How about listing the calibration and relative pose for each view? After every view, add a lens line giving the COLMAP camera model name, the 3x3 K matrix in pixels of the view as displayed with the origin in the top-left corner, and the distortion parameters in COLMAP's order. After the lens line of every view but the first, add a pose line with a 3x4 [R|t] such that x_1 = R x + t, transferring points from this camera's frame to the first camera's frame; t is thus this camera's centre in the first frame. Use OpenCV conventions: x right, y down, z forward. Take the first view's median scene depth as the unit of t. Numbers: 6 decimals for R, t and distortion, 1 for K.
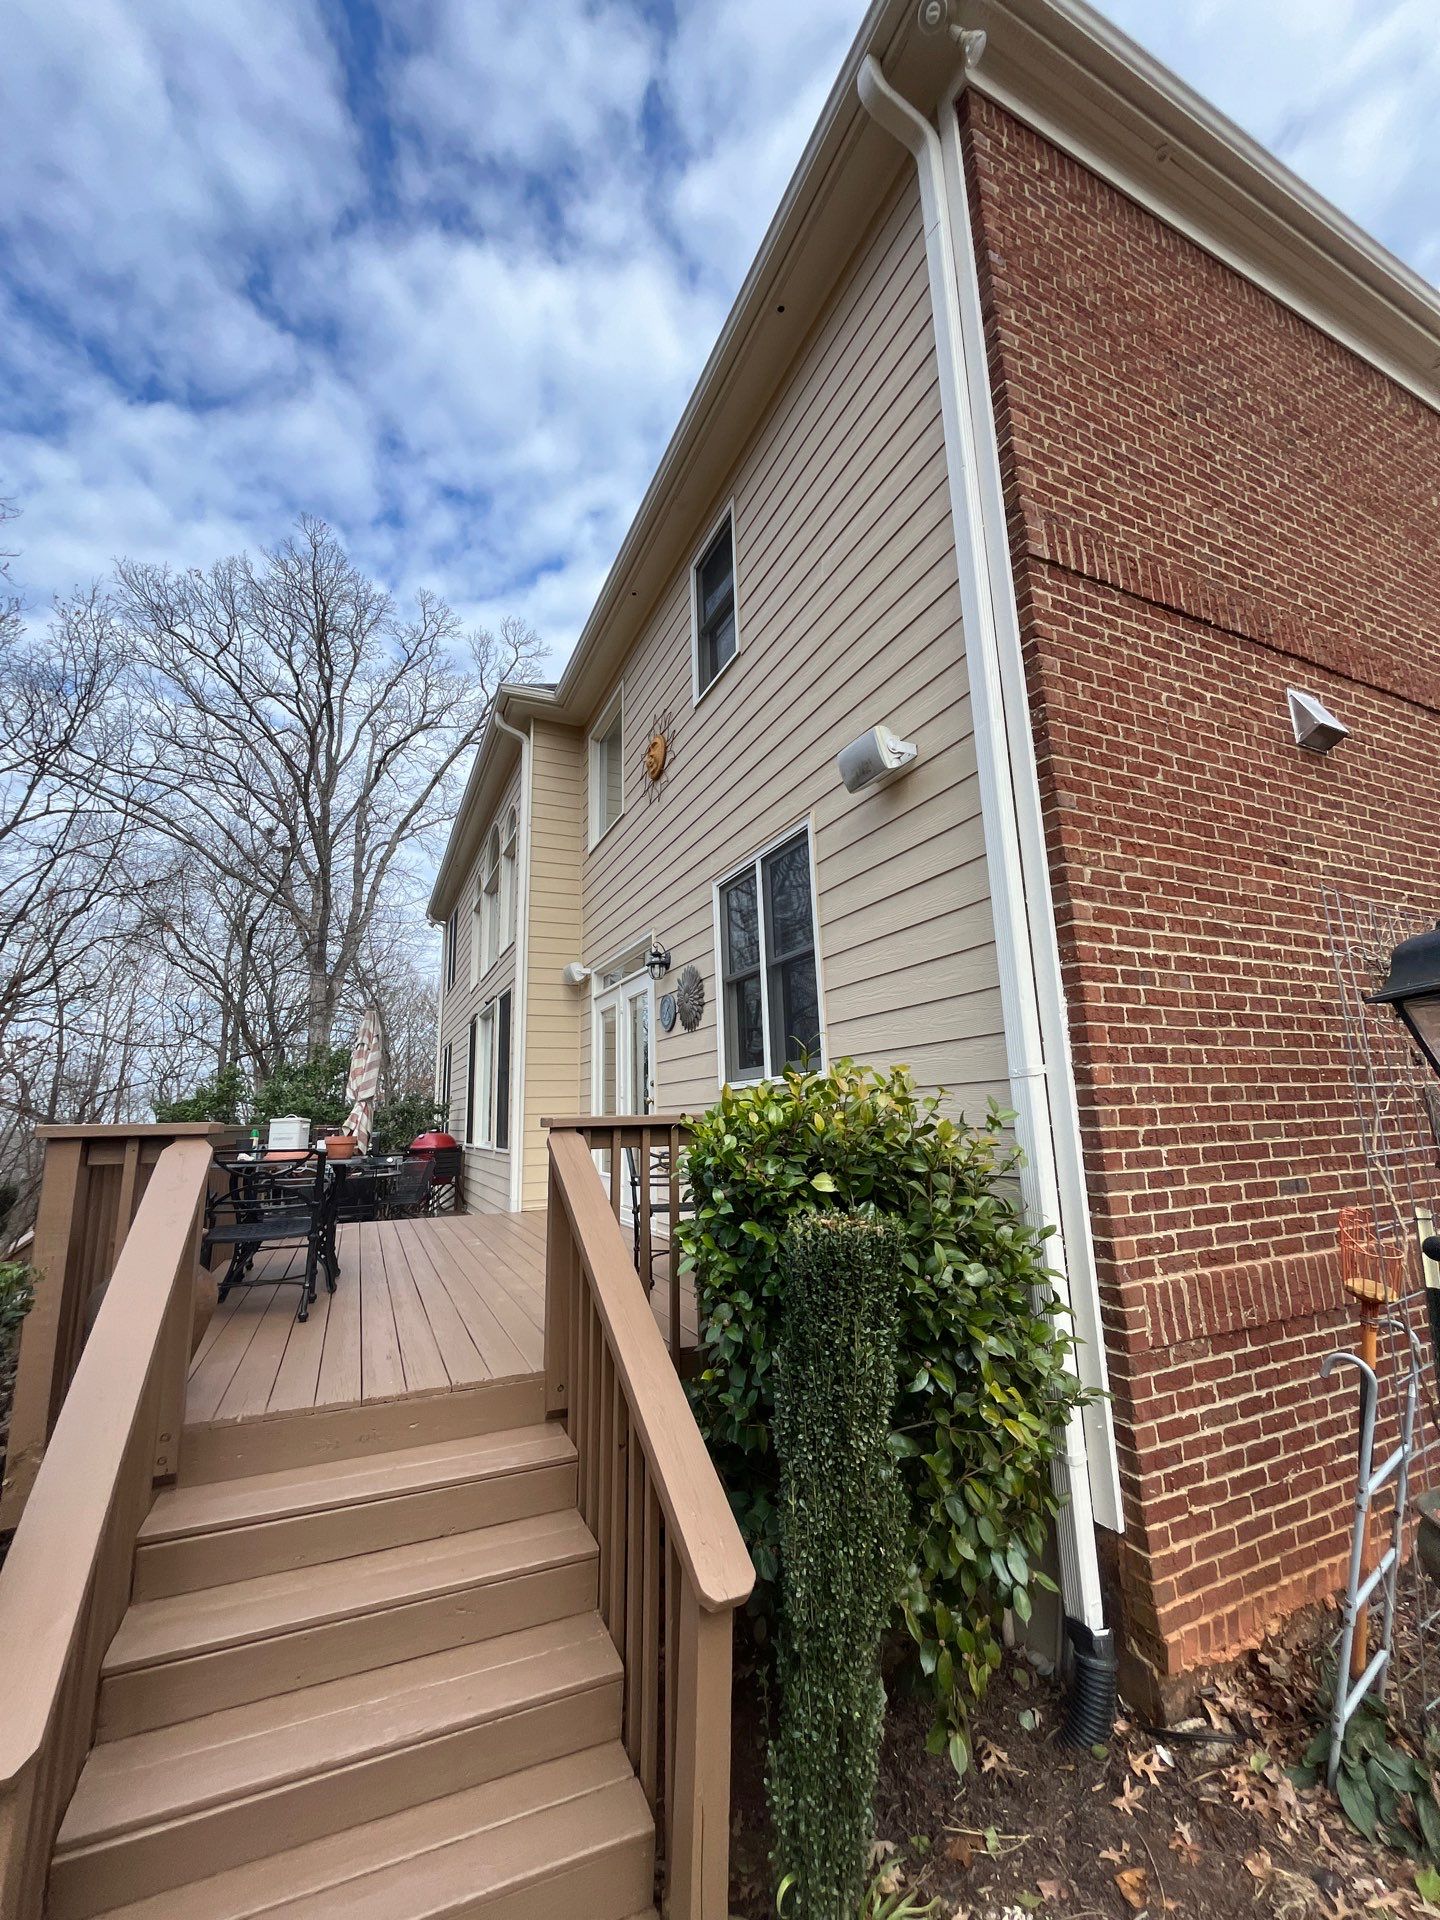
lens RADIAL K [[770.3, 0, 716.5], [0, 770.3, 959.9], [0, 0, 1]] dist [-0.000612, -0.000020]
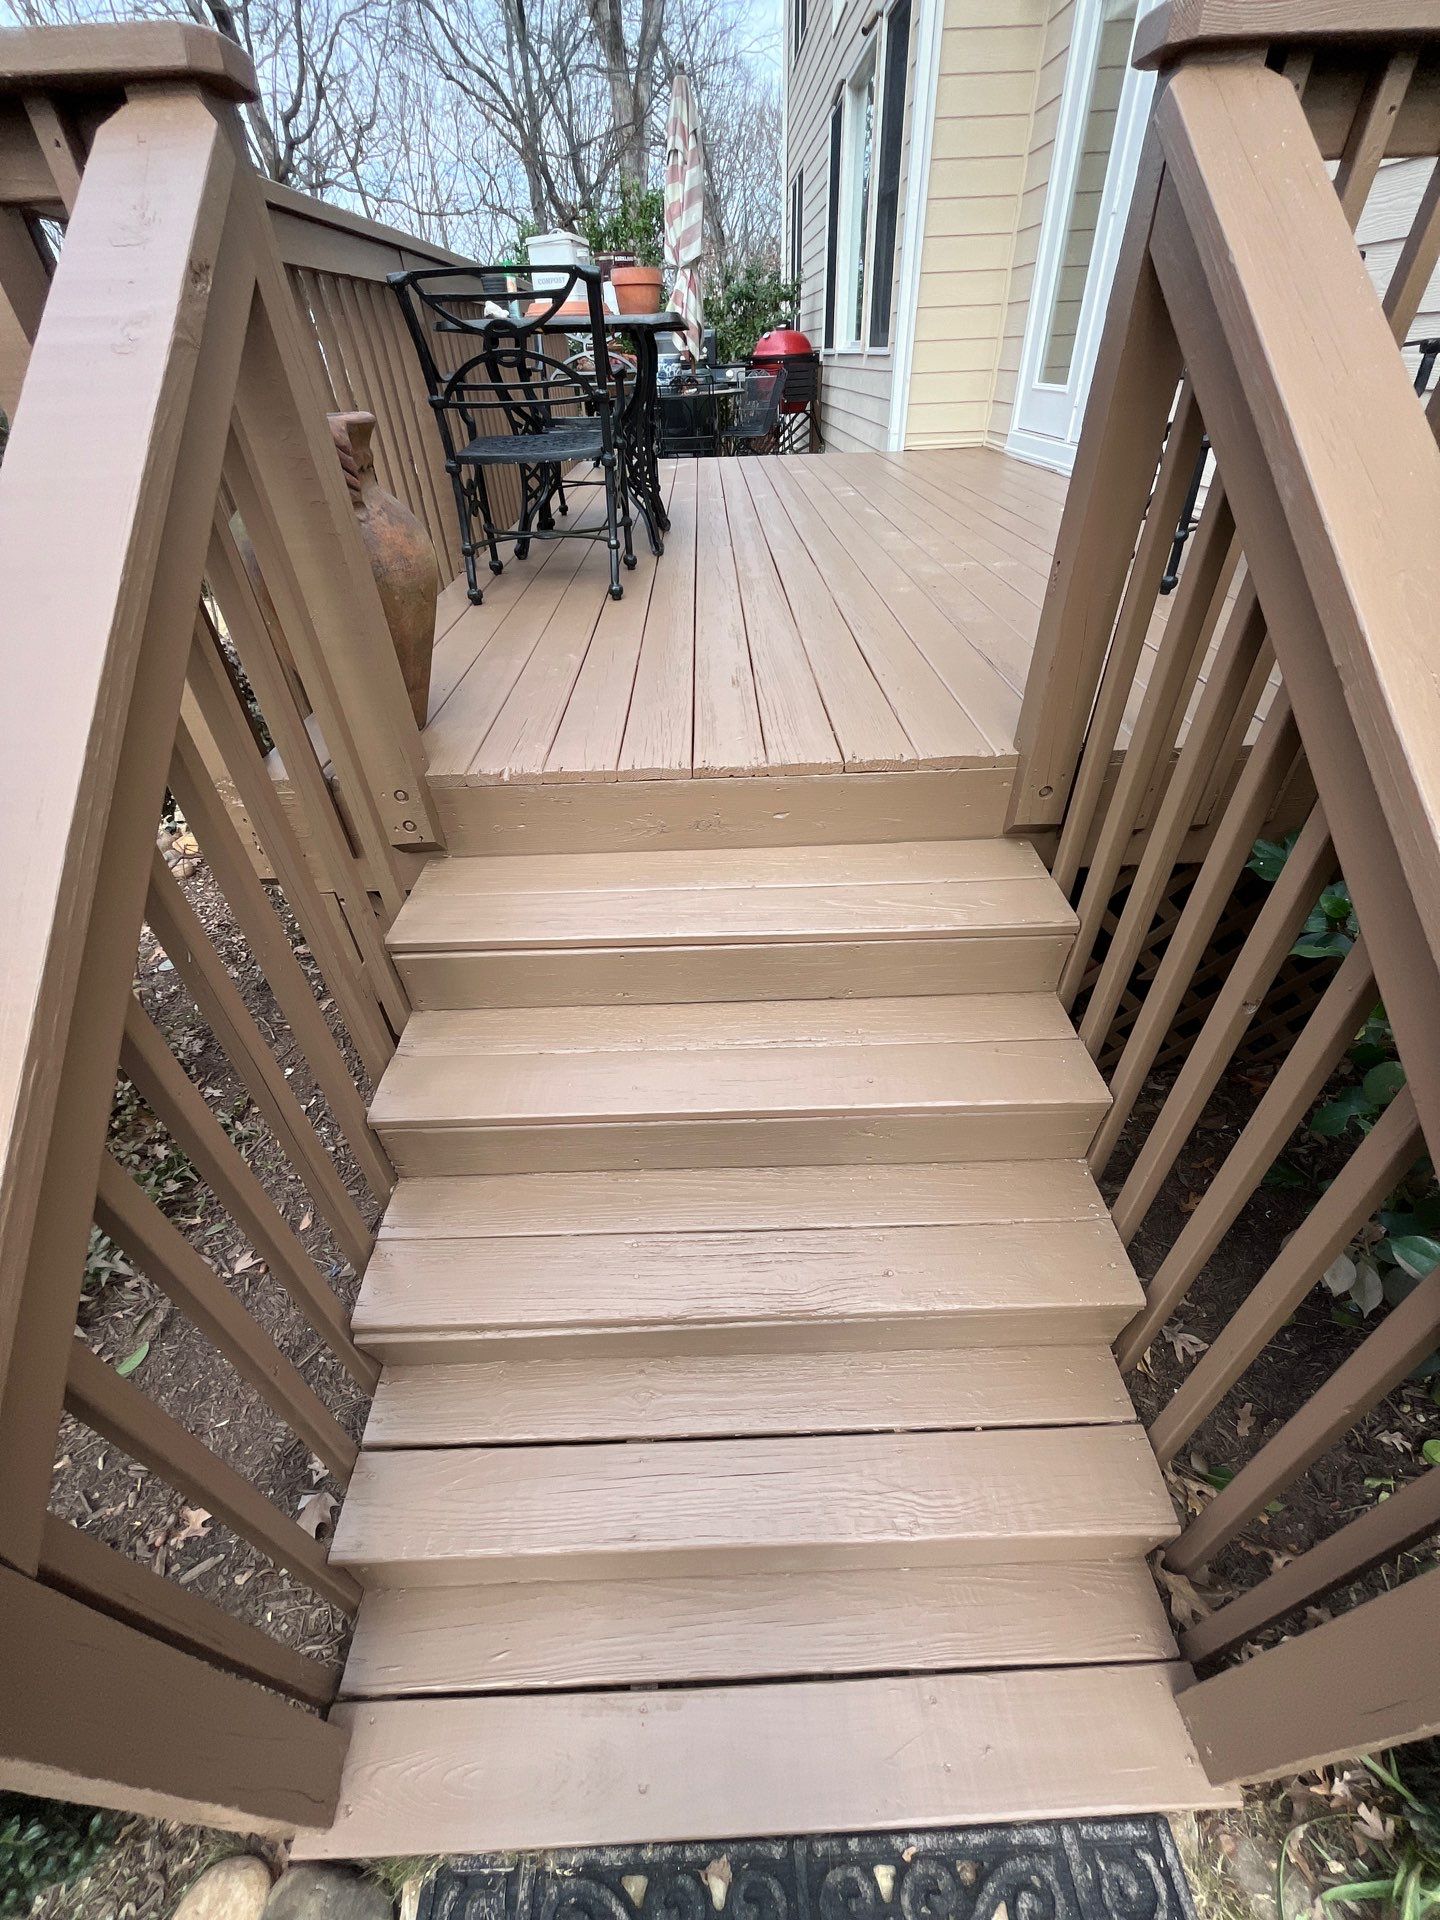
lens RADIAL K [[770.3, 0, 720.2], [0, 770.3, 957.9], [0, 0, 1]] dist [-0.000612, -0.000020]
pose [[0.919368, 0.238403, -0.312934, -0.060810], [0.090298, 0.646341, 0.757687, 0.061523], [0.382896, -0.724850, 0.572698, 0.152683]]
